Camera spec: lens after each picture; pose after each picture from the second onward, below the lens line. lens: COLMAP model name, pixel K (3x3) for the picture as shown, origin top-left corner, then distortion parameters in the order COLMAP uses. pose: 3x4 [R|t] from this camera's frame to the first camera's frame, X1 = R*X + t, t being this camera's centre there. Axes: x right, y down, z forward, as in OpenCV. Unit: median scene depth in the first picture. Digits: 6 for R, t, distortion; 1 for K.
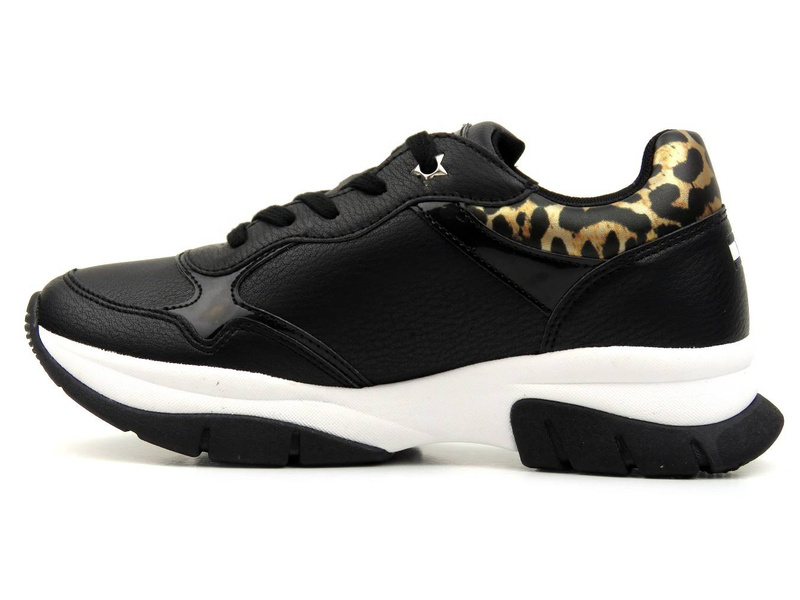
lens RADIAL K [[2246.0, 0, 400.0], [0, 2246.0, 299.8], [0, 0, 1]] dist [-0.113892, 0.000000]
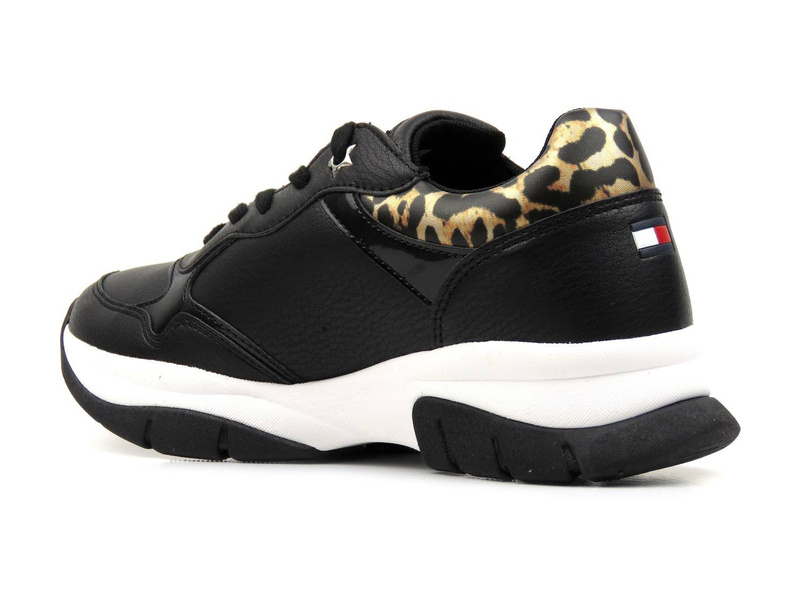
lens RADIAL K [[2594.6, 0, 400.0], [0, 2594.6, 300.2], [0, 0, 1]] dist [-0.068983, 0.000000]
pose [[0.826825, -0.008421, -0.562396, 0.673144], [-0.012050, 0.999393, -0.032681, 0.039534], [0.562330, 0.033799, 0.826222, 0.082961]]
